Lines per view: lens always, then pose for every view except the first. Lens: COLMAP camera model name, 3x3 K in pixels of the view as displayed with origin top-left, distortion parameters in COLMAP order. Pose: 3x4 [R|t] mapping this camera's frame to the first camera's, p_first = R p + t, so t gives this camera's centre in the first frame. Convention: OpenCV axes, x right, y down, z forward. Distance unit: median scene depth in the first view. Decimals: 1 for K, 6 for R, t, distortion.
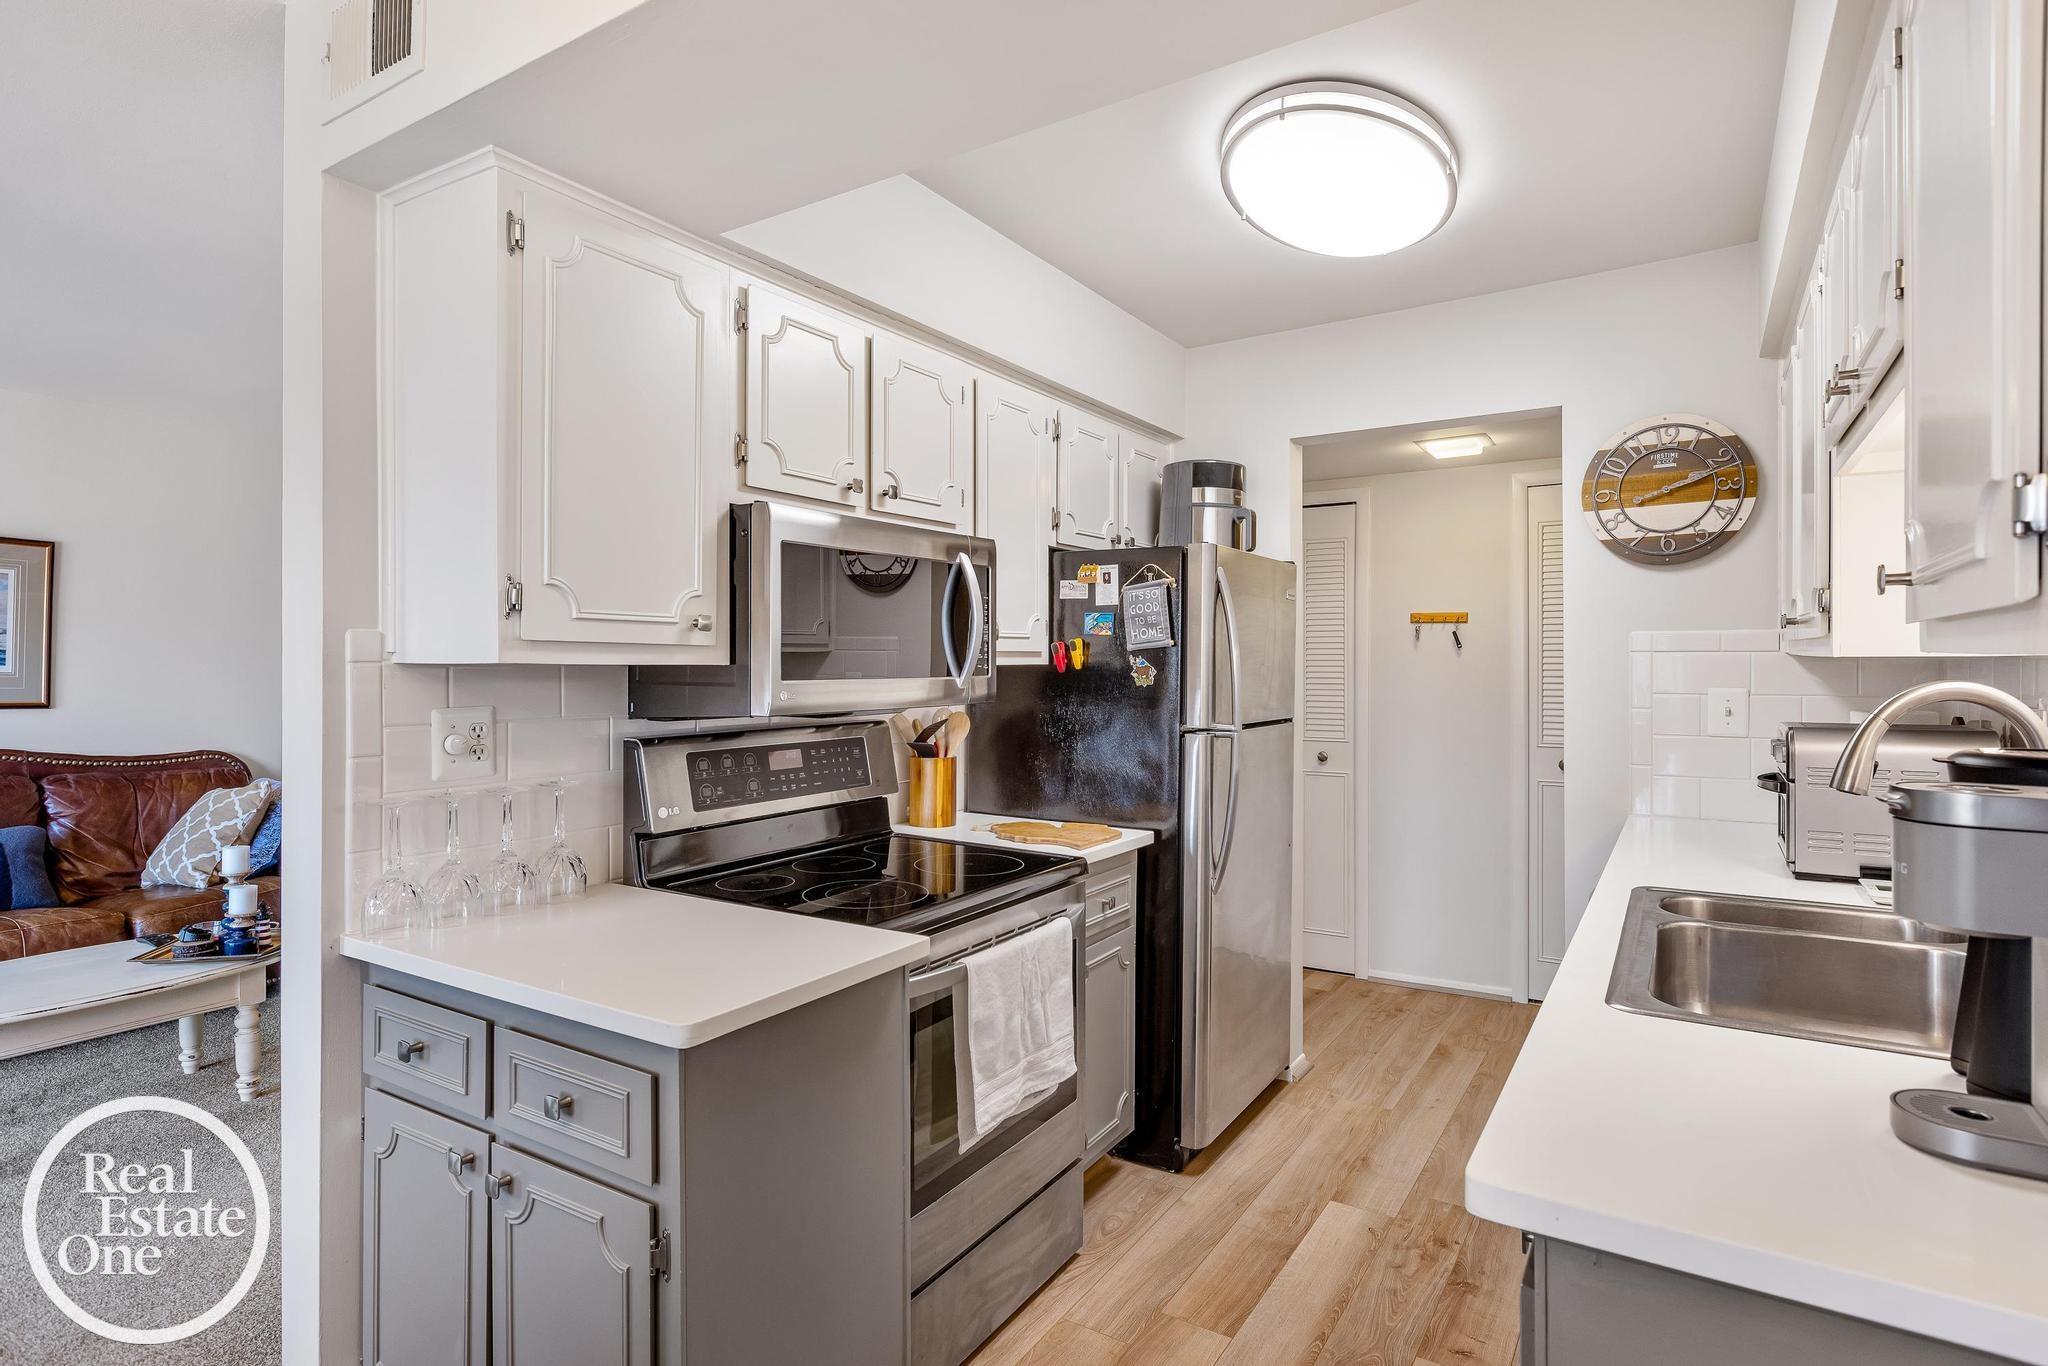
lens RADIAL K [[1053.0, 0, 1007.9], [0, 1053.0, 669.4], [0, 0, 1]] dist [-0.001803, 0.001860]
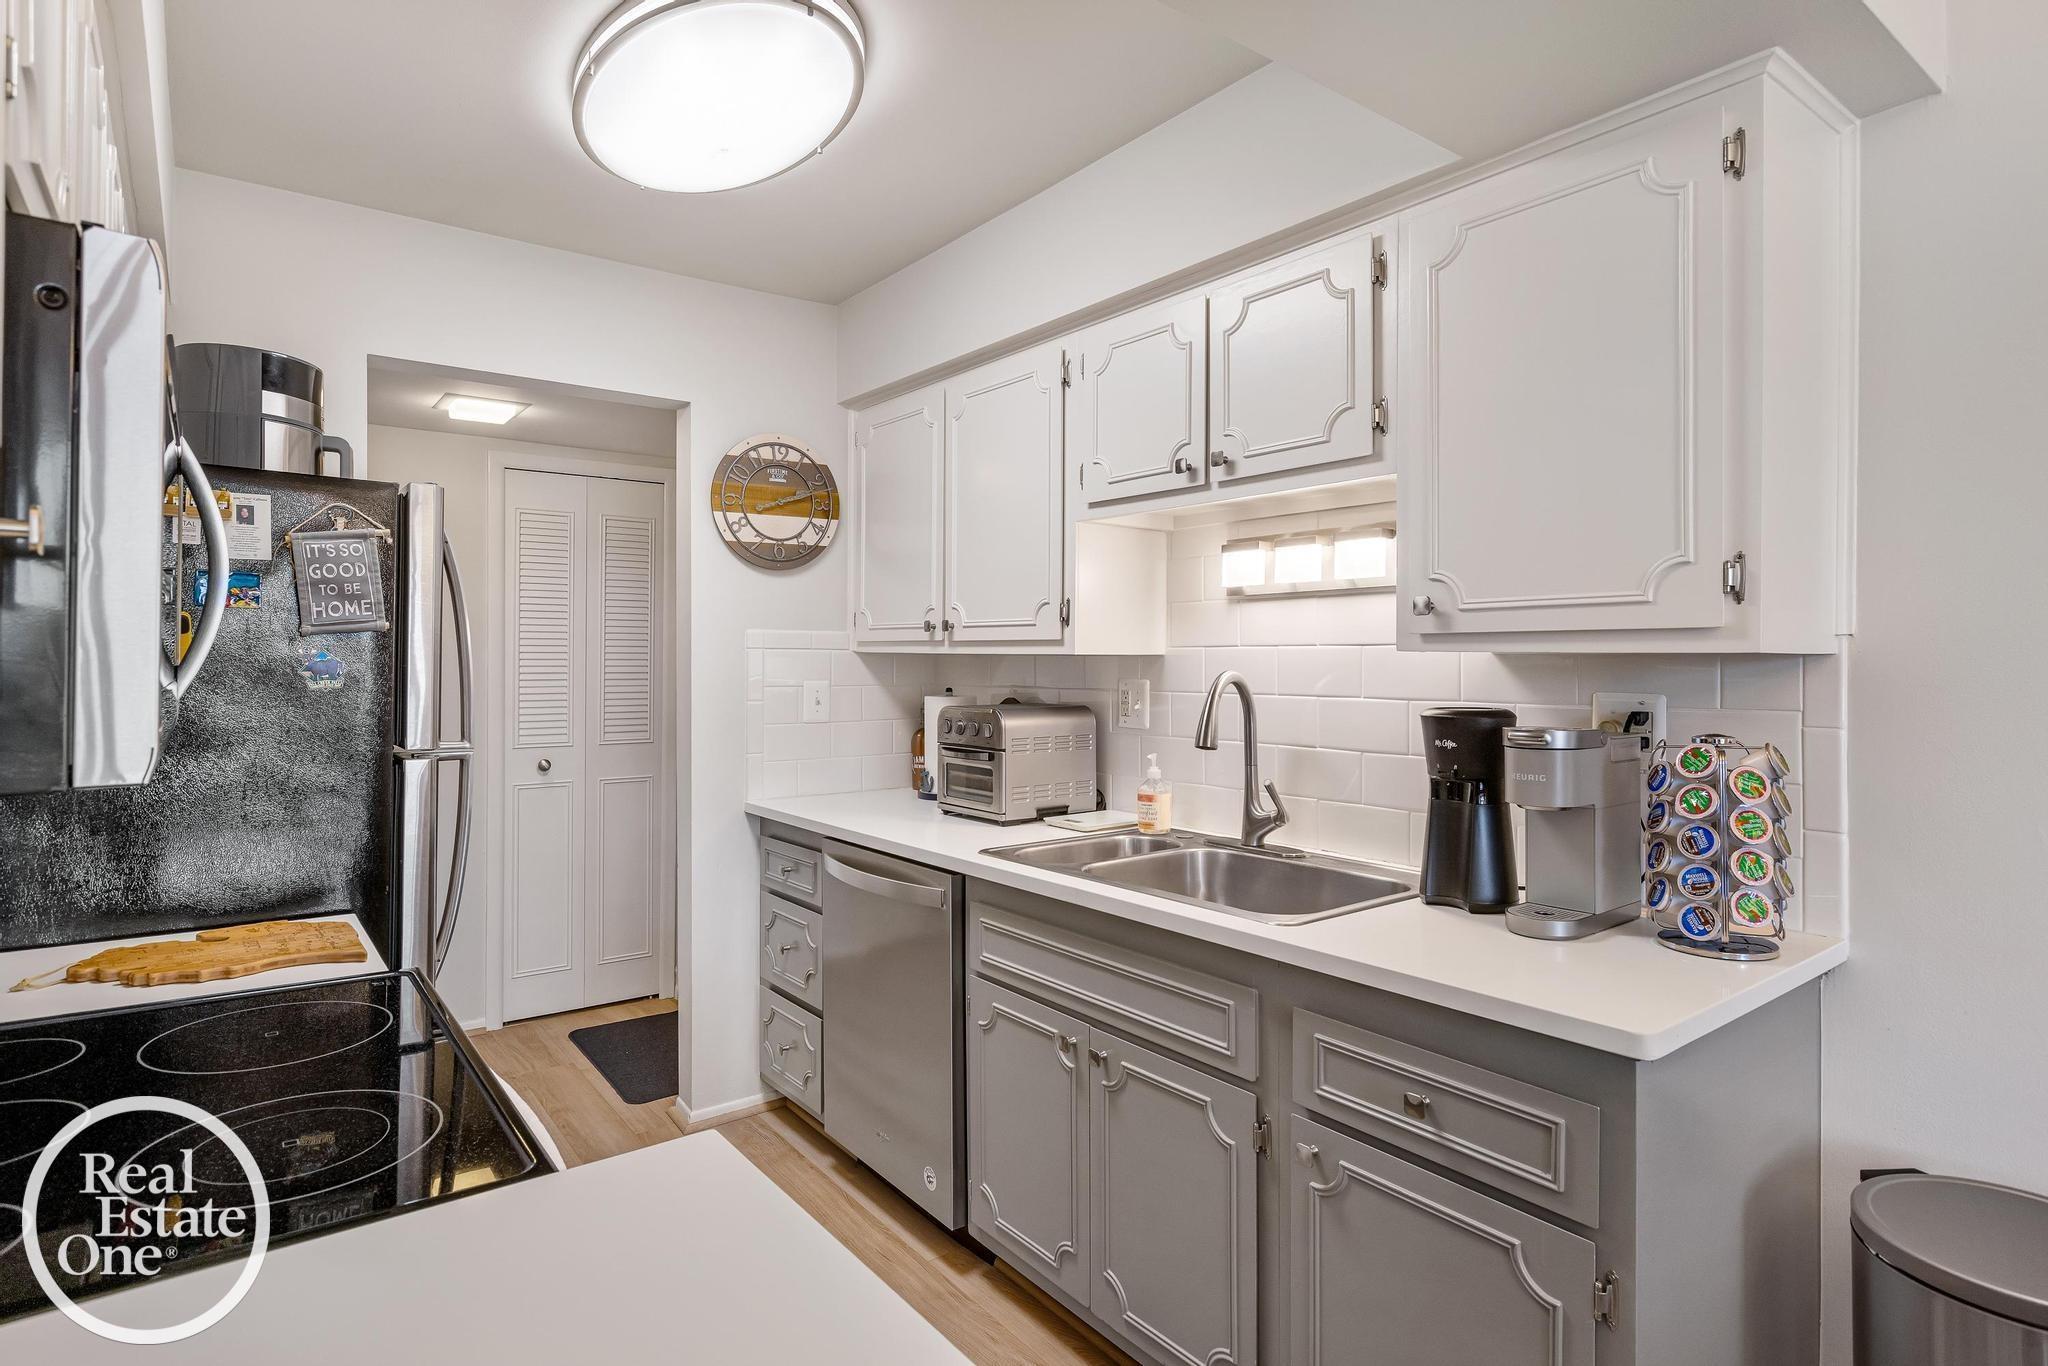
lens RADIAL K [[1053.0, 0, 1020.8], [0, 1053.0, 663.9], [0, 0, 1]] dist [-0.001803, 0.001860]
pose [[0.325247, -0.000940, 0.945629, -0.340765], [0.003144, 0.999995, -0.000087, 0.000144], [-0.945624, 0.003001, 0.325248, 0.404777]]
